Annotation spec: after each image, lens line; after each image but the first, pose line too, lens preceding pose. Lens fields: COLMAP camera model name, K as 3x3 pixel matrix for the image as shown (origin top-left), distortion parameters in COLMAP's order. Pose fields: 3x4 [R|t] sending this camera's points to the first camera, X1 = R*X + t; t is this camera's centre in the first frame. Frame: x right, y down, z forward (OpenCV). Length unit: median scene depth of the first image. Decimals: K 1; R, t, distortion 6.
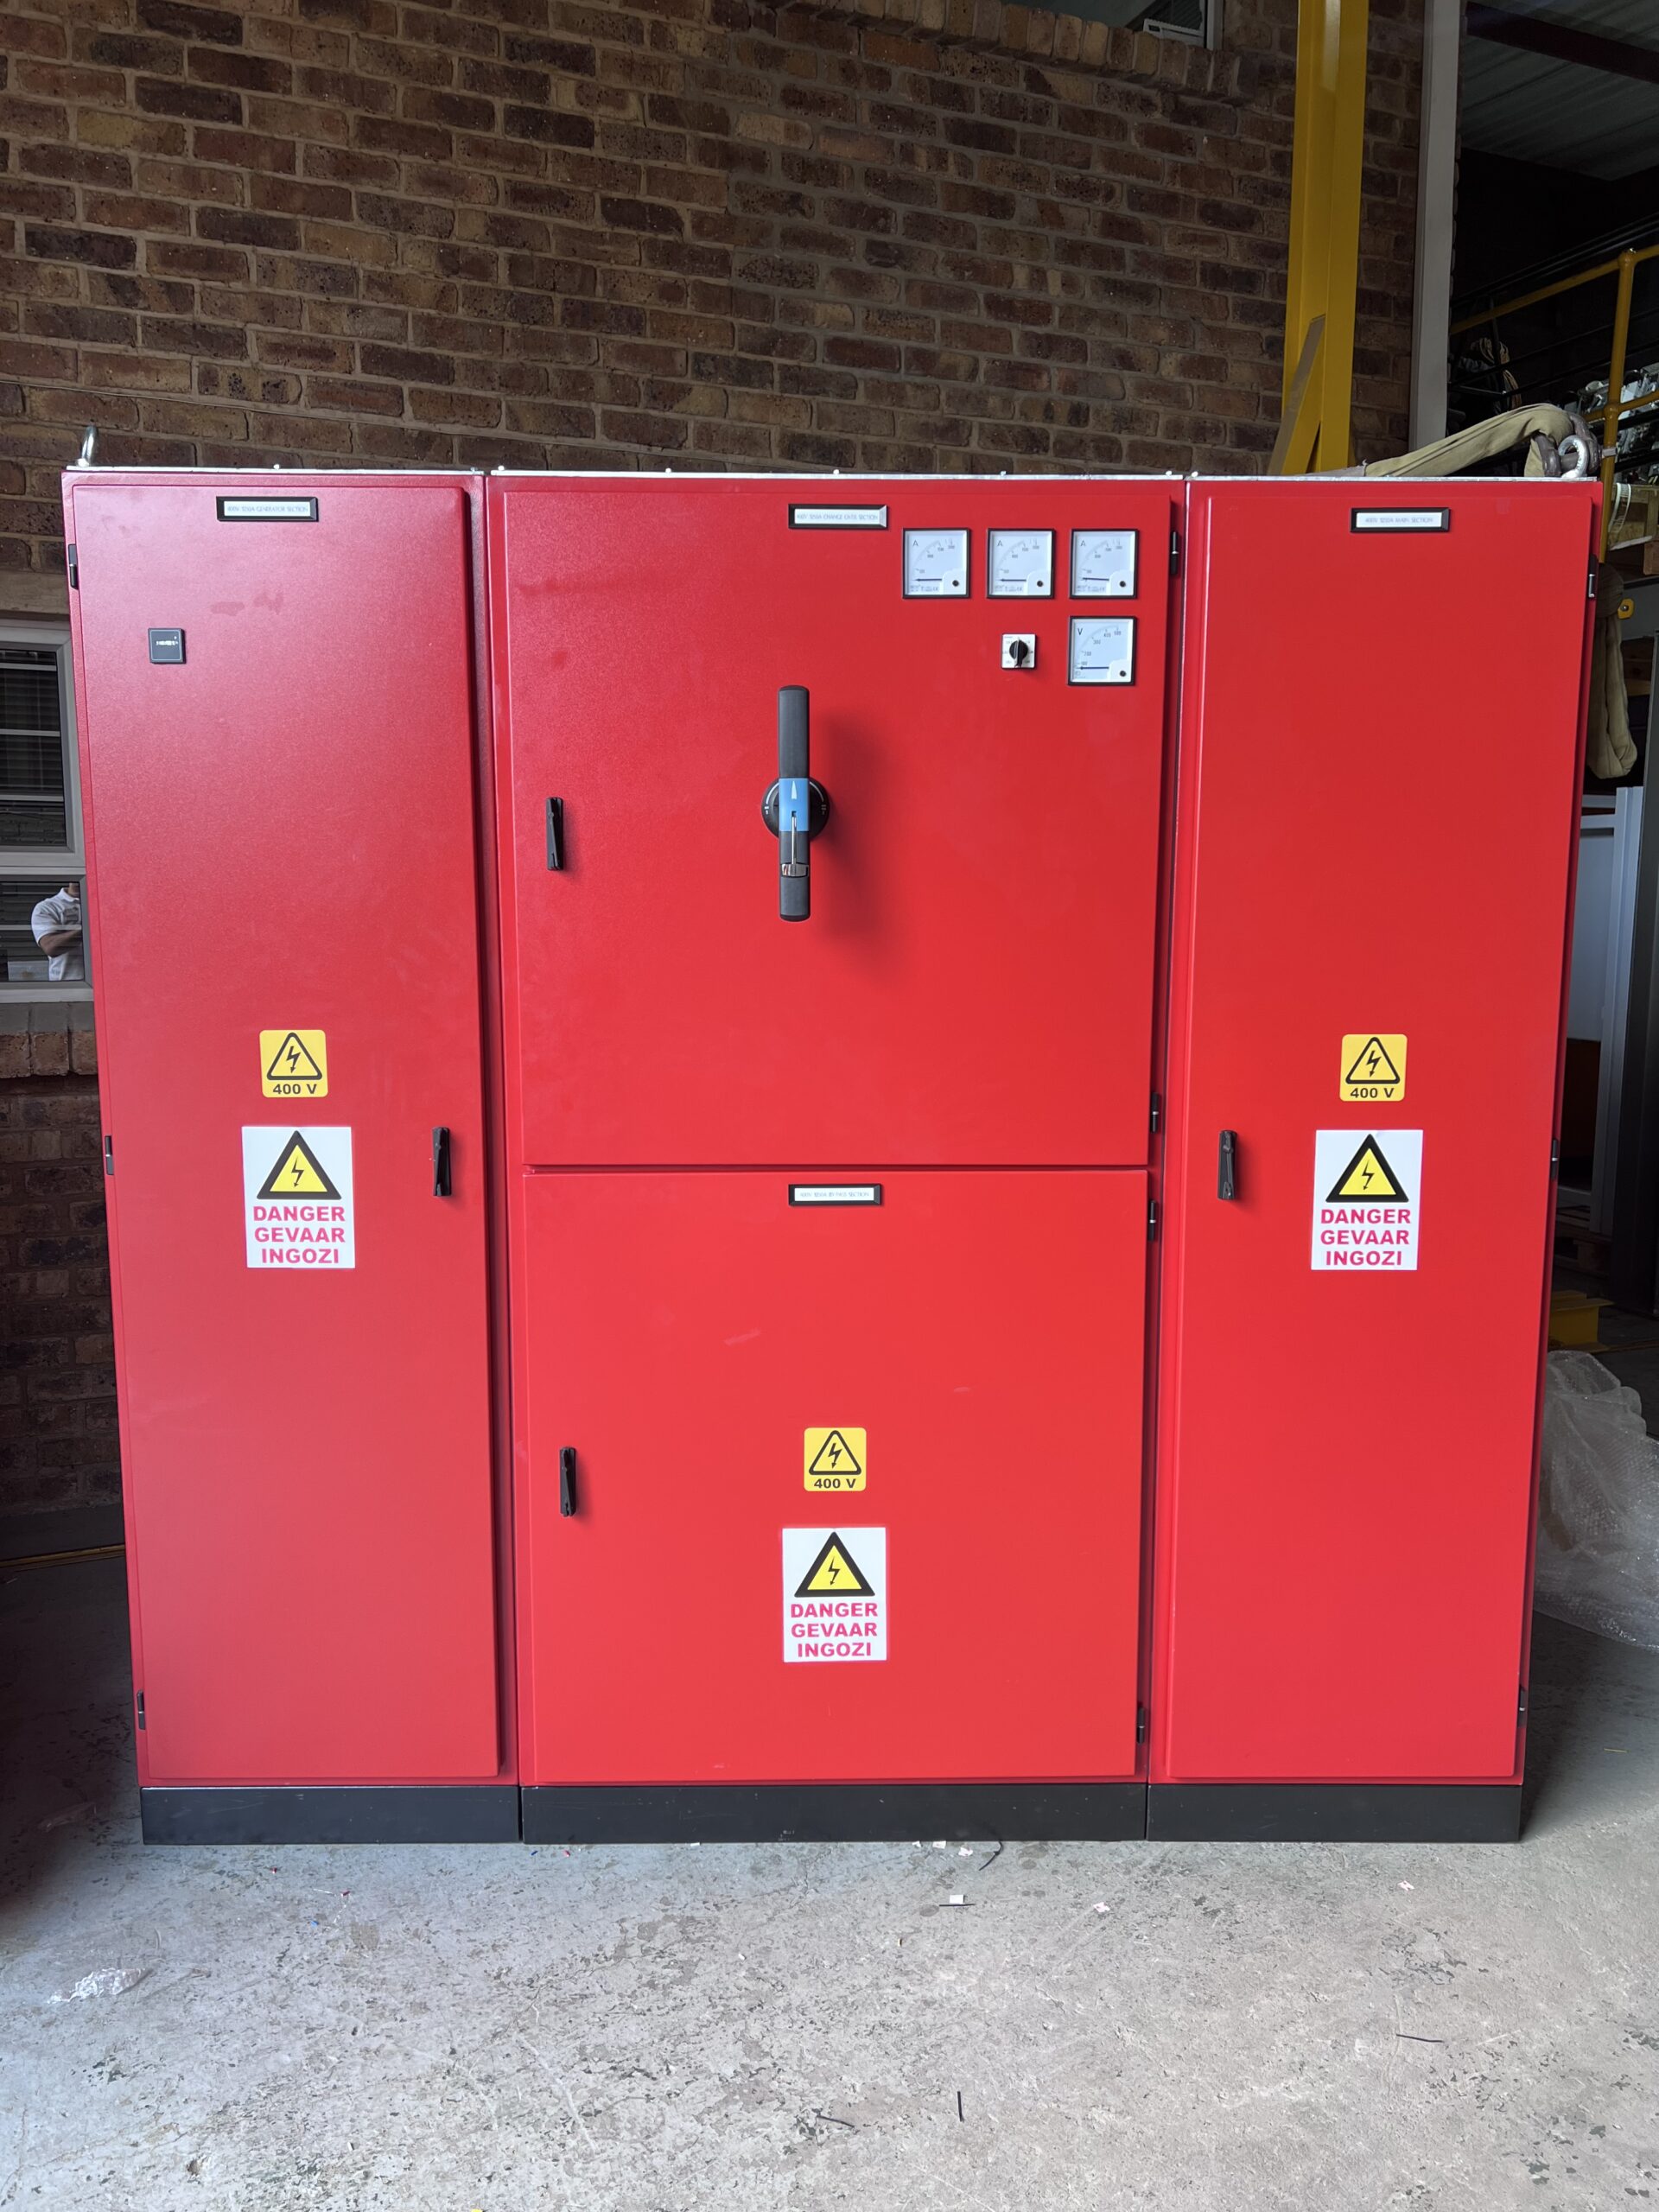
lens RADIAL K [[1685.0, 0, 829.5], [0, 1685.0, 1106.0], [0, 0, 1]] dist [0.063572, -0.011003]
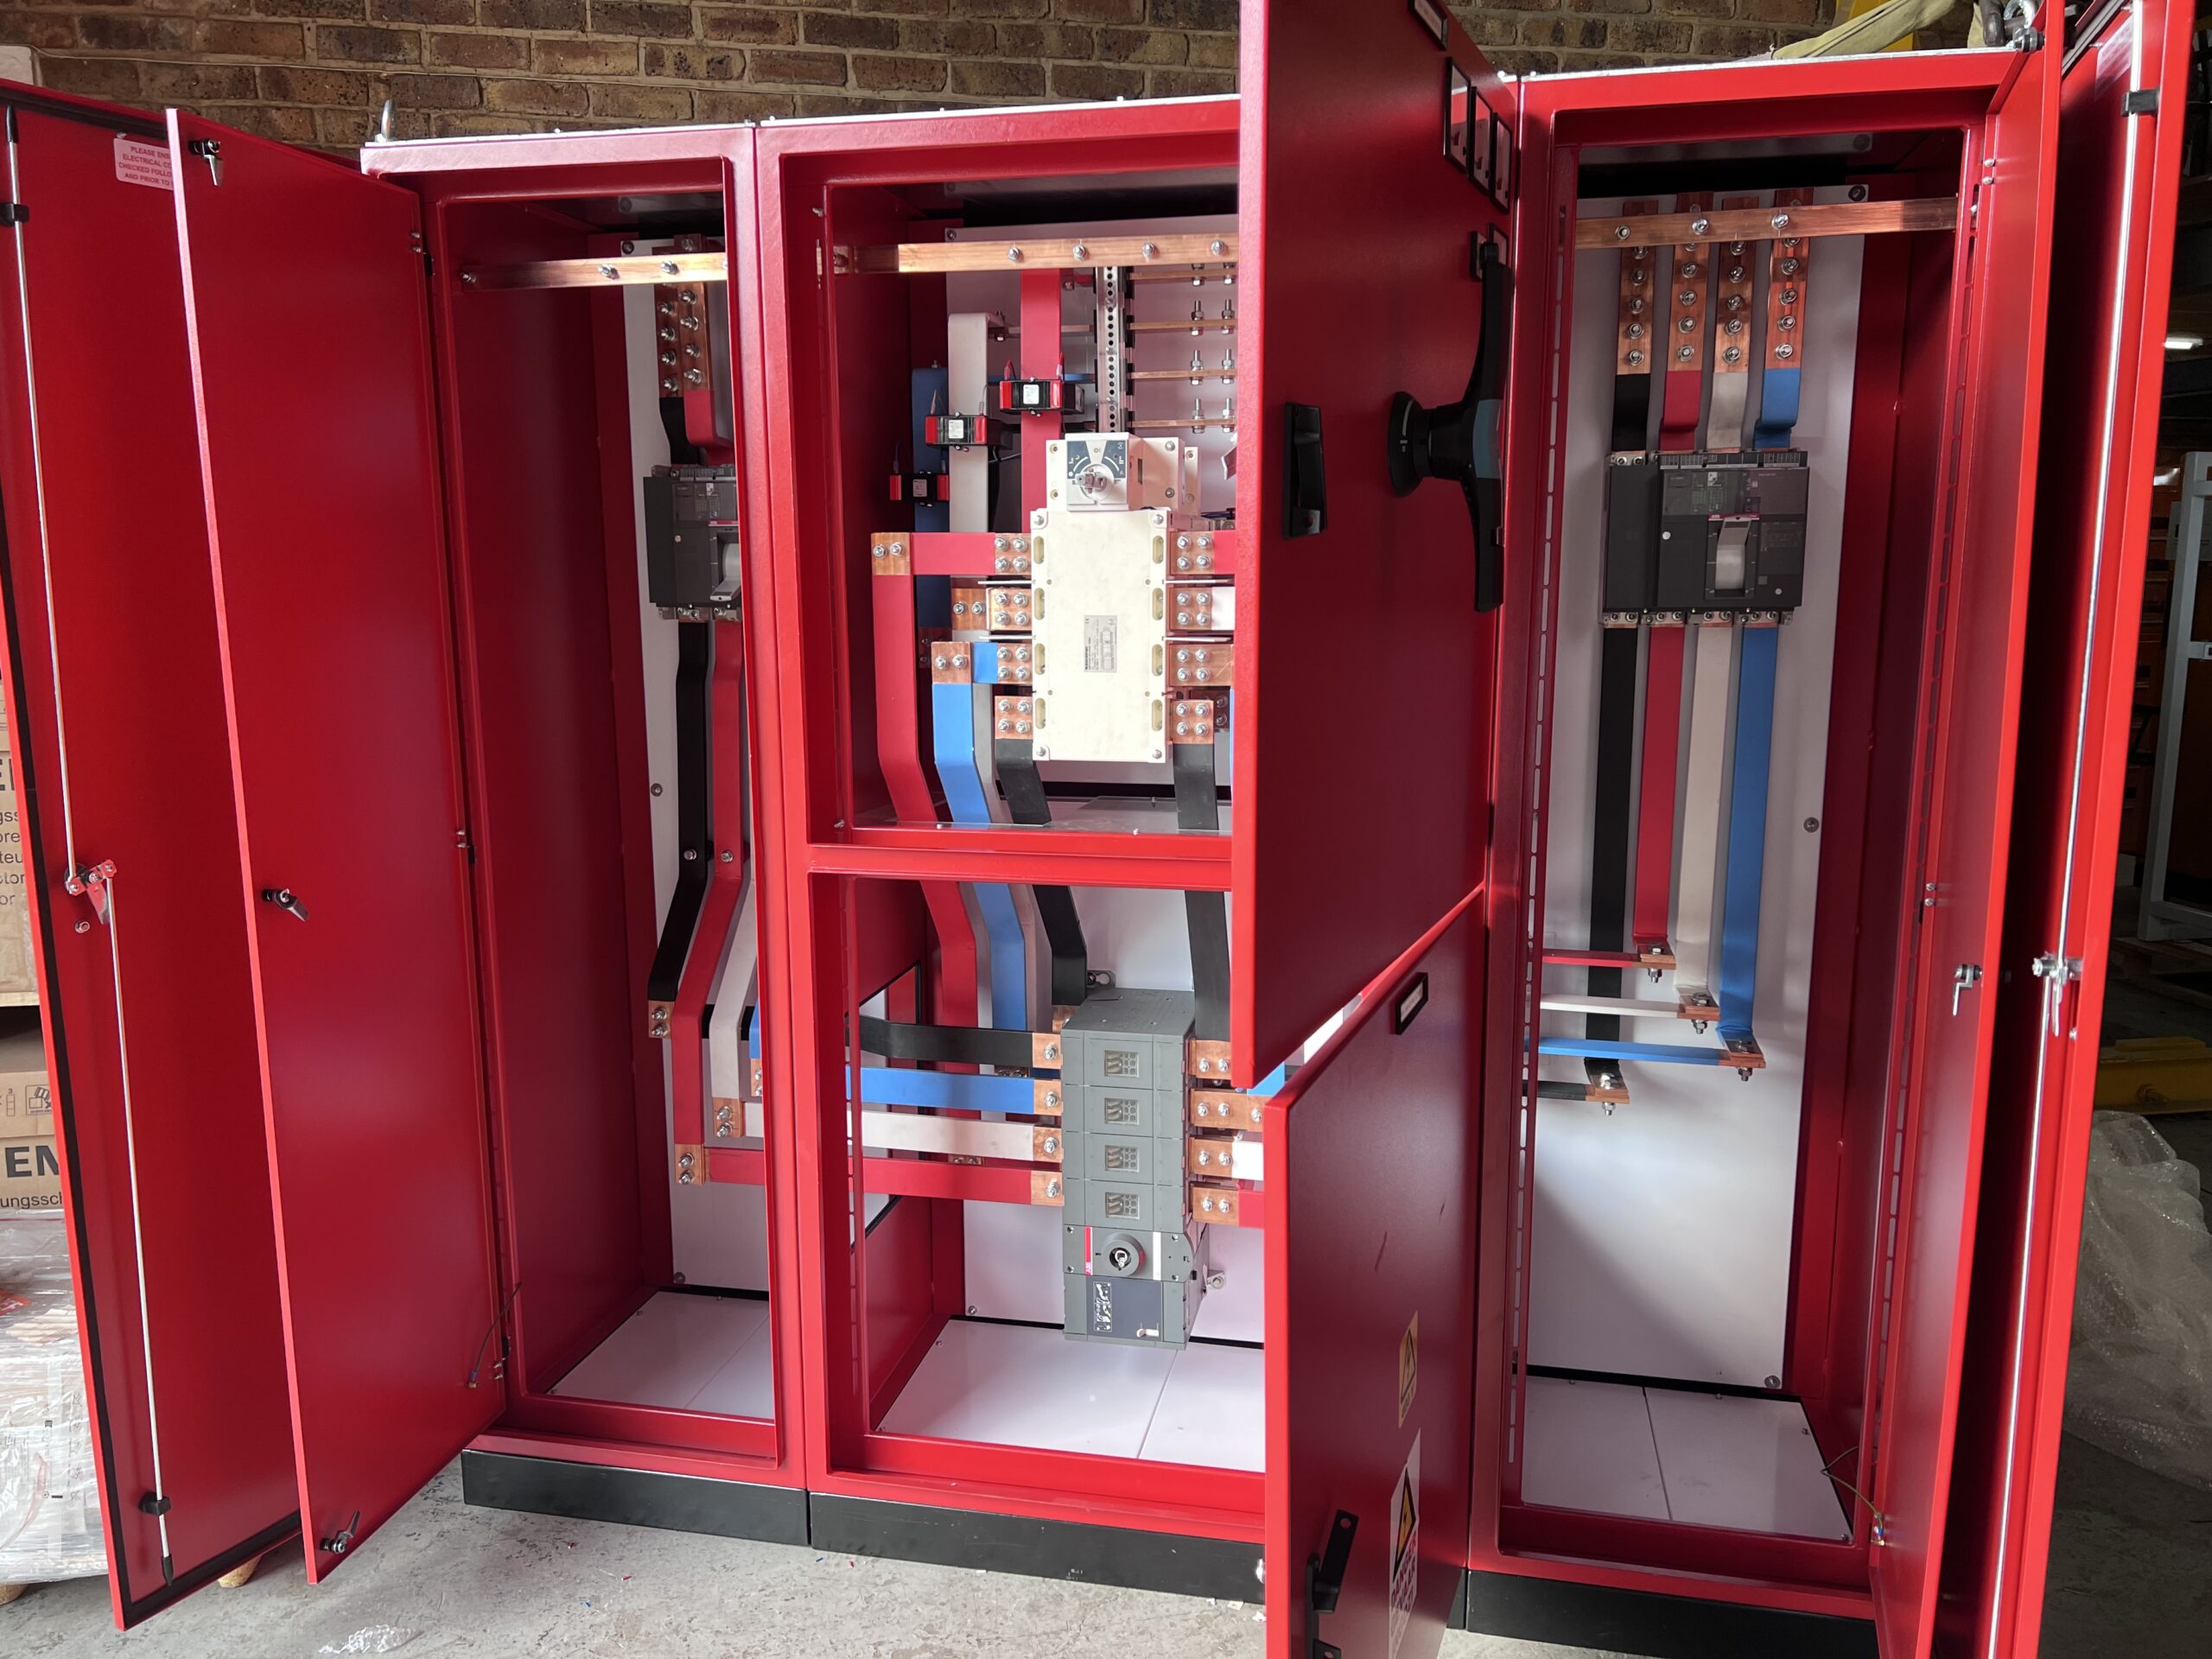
lens RADIAL K [[1685.0, 0, 1106.1], [0, 1685.0, 842.1], [0, 0, 1]] dist [0.063572, -0.011003]
pose [[0.976314, 0.031665, -0.214028, 0.124576], [-0.025257, 0.999149, 0.032609, -0.005207], [0.214879, -0.026431, 0.976283, 0.065147]]
